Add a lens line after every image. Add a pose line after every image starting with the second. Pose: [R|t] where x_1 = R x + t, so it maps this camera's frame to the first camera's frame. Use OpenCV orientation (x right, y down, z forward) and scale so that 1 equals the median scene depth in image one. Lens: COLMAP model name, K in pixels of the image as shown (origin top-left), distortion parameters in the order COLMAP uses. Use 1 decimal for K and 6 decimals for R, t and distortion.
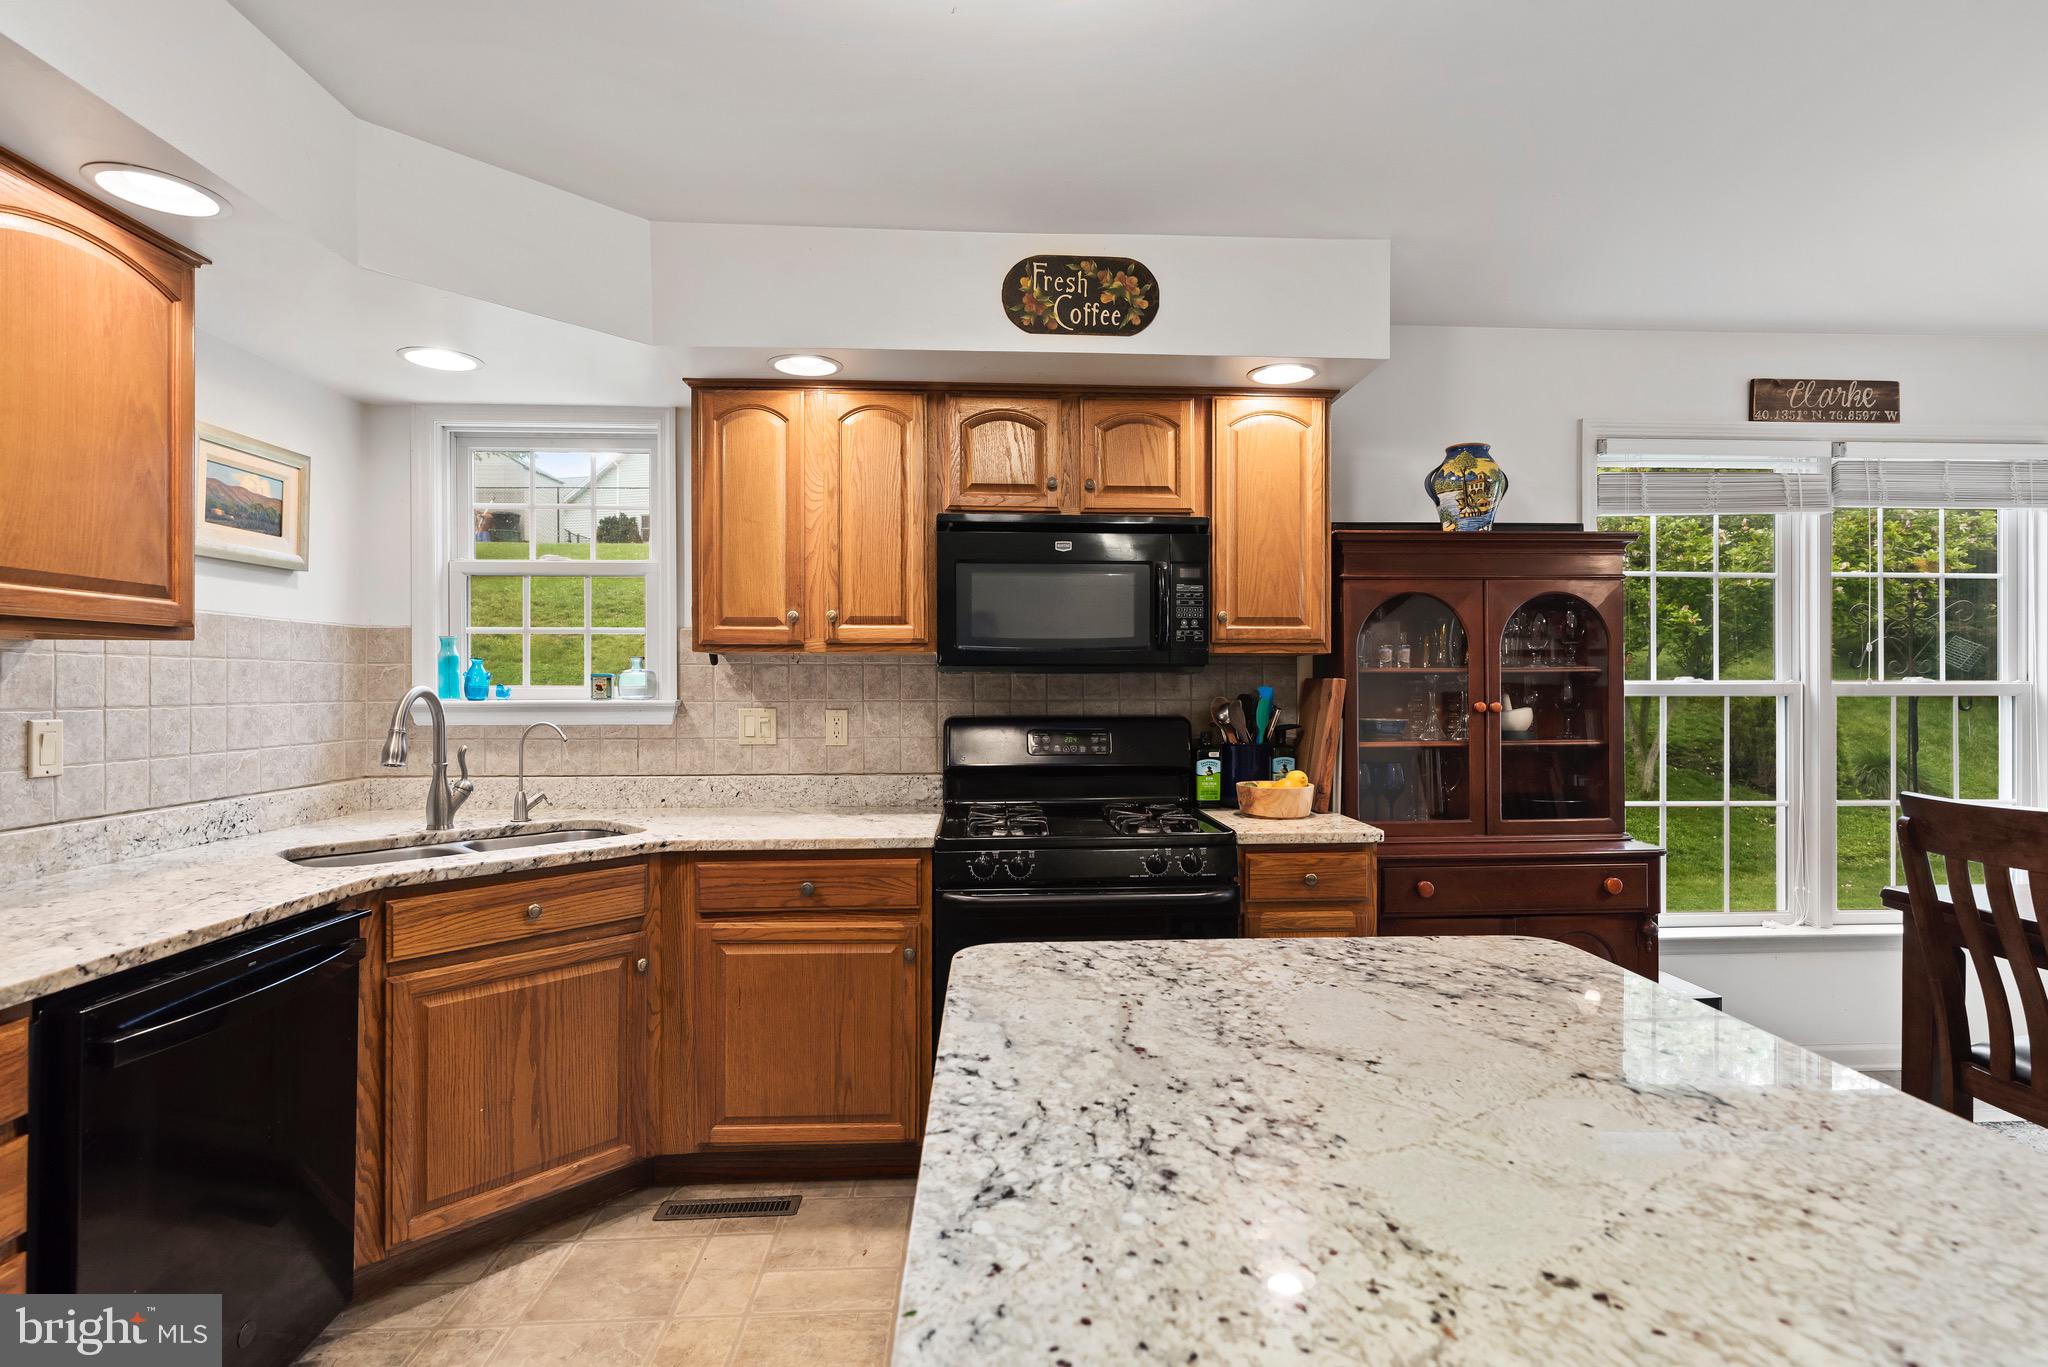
lens RADIAL K [[1001.2, 0, 1049.8], [0, 1001.2, 691.8], [0, 0, 1]] dist [-0.002831, 0.001252]
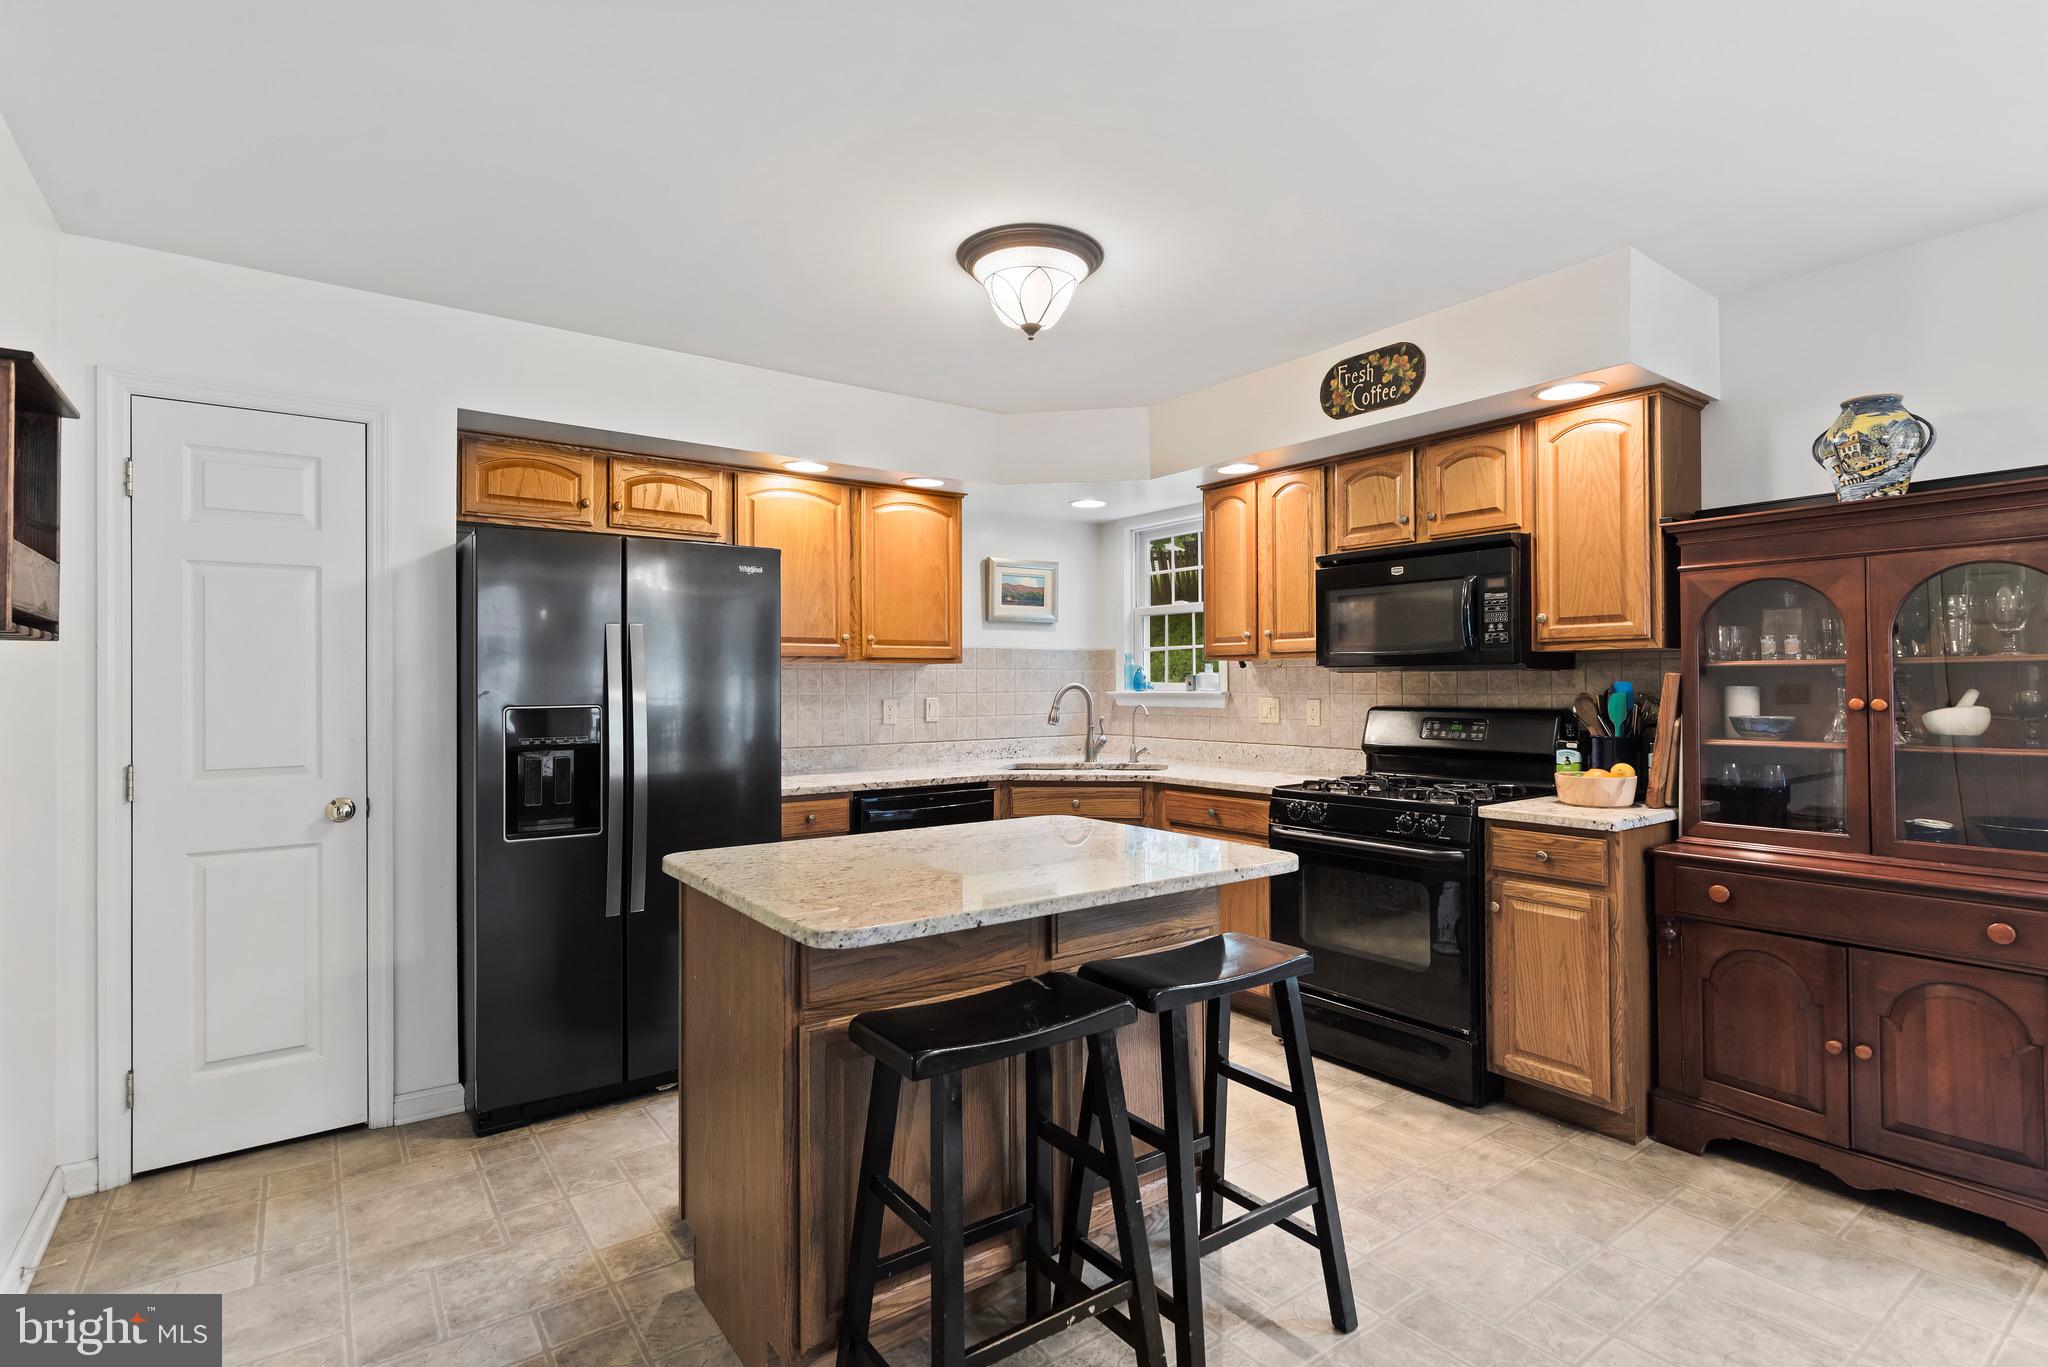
lens RADIAL K [[1001.2, 0, 1044.4], [0, 1001.2, 679.9], [0, 0, 1]] dist [-0.002831, 0.001252]
pose [[0.548268, -0.005157, -0.836287, 0.879259], [-0.000914, 0.999977, -0.006766, 0.000908], [0.836302, 0.004474, 0.548251, -0.064569]]
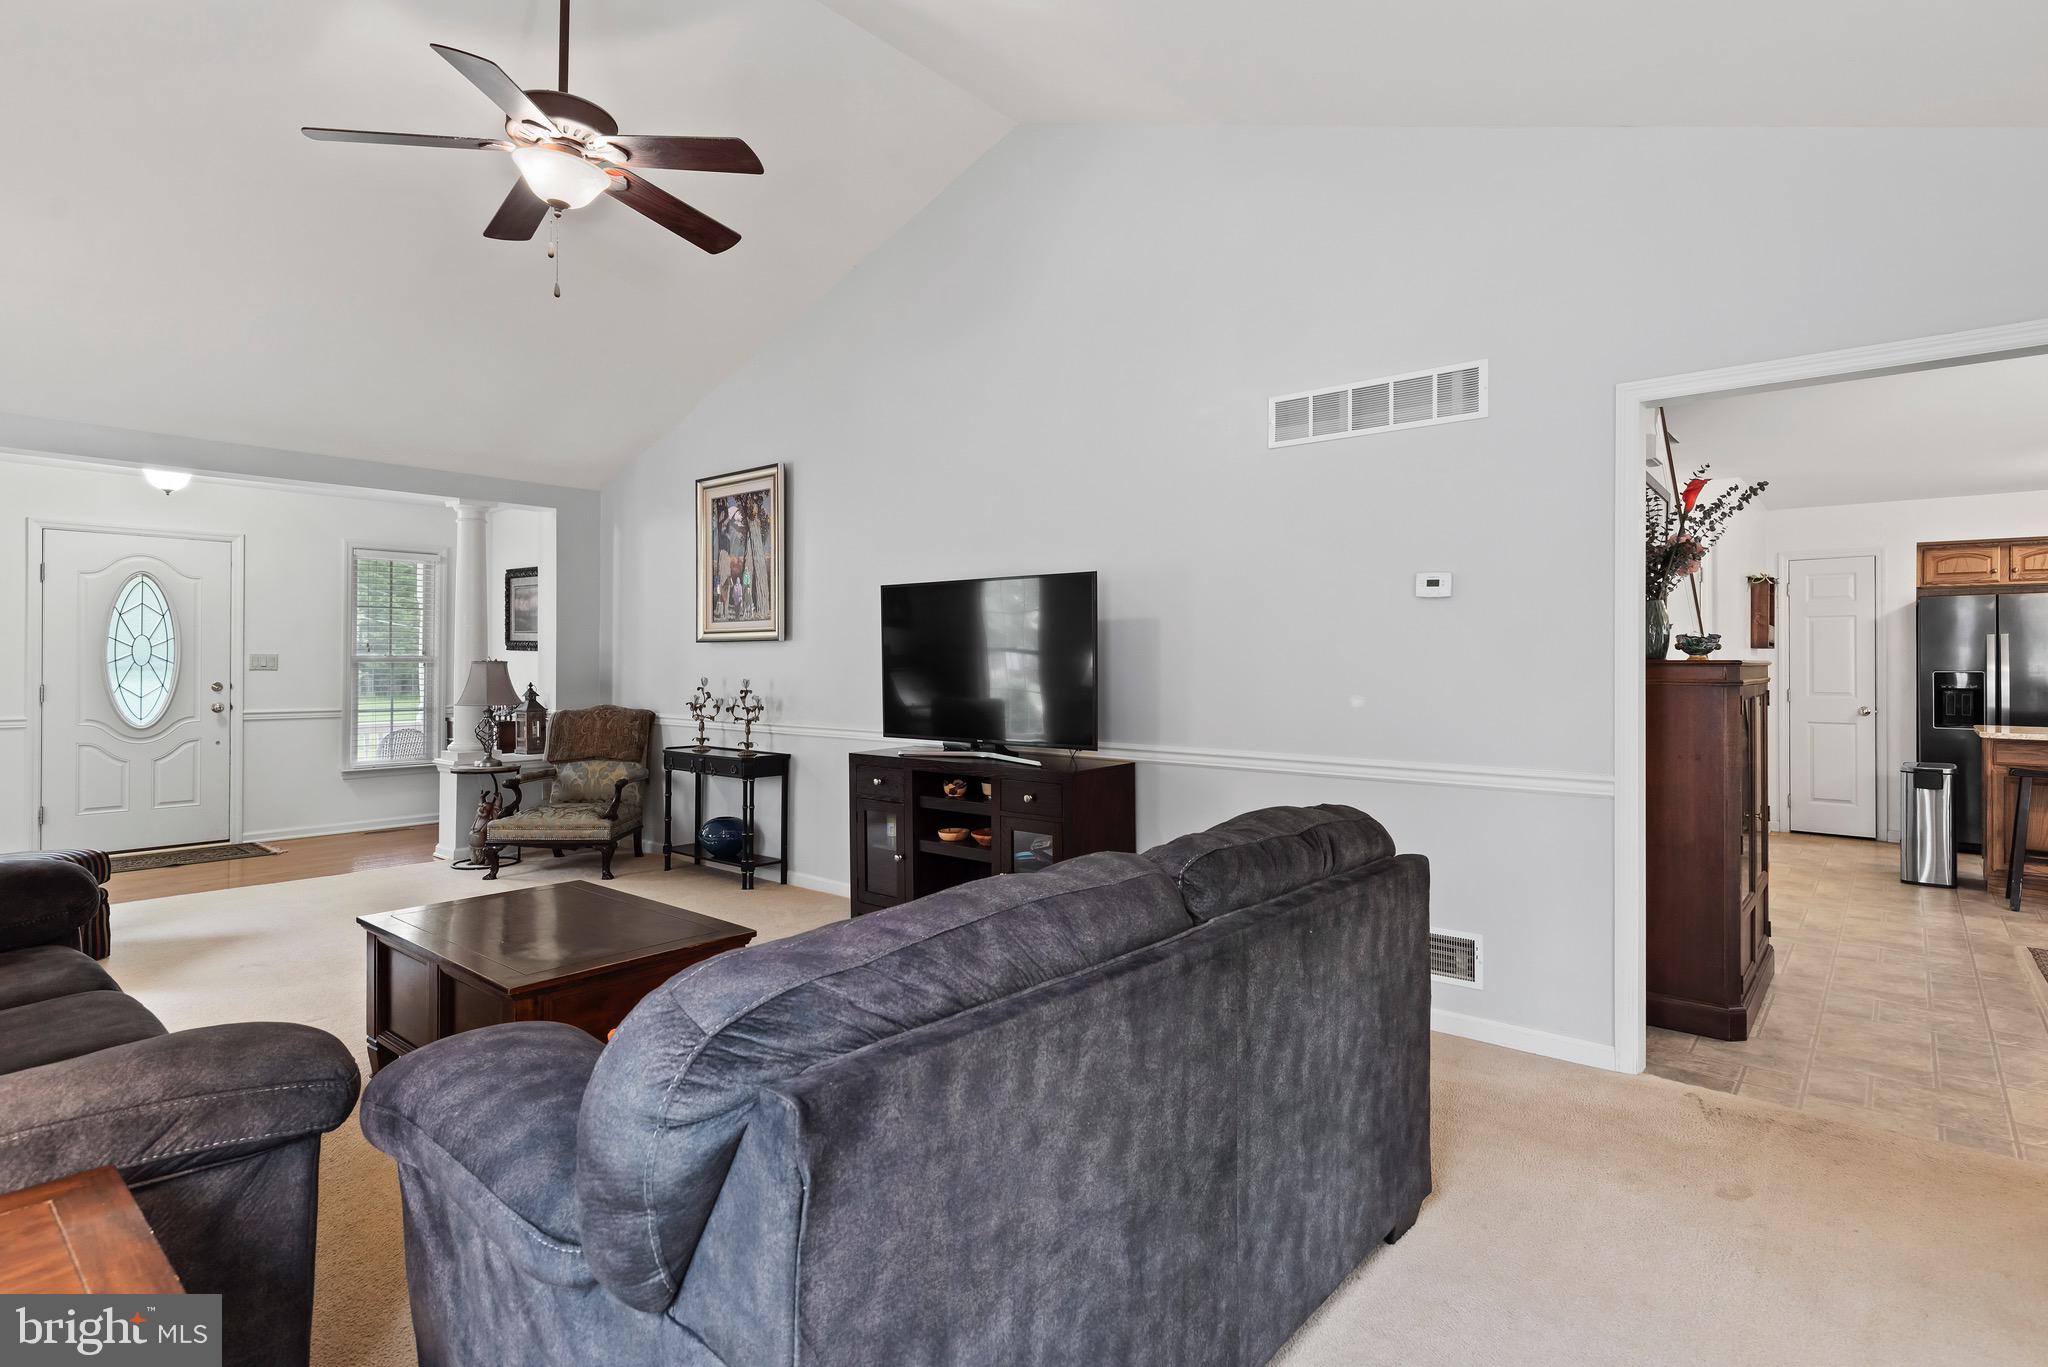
lens RADIAL K [[1001.2, 0, 1094.7], [0, 1001.2, 668.8], [0, 0, 1]] dist [-0.002831, 0.001252]
pose [[-0.671822, 0.002299, -0.740709, 3.037871], [-0.006110, 0.999944, 0.008645, 0.006781], [0.740687, 0.010334, -0.671771, 0.177098]]
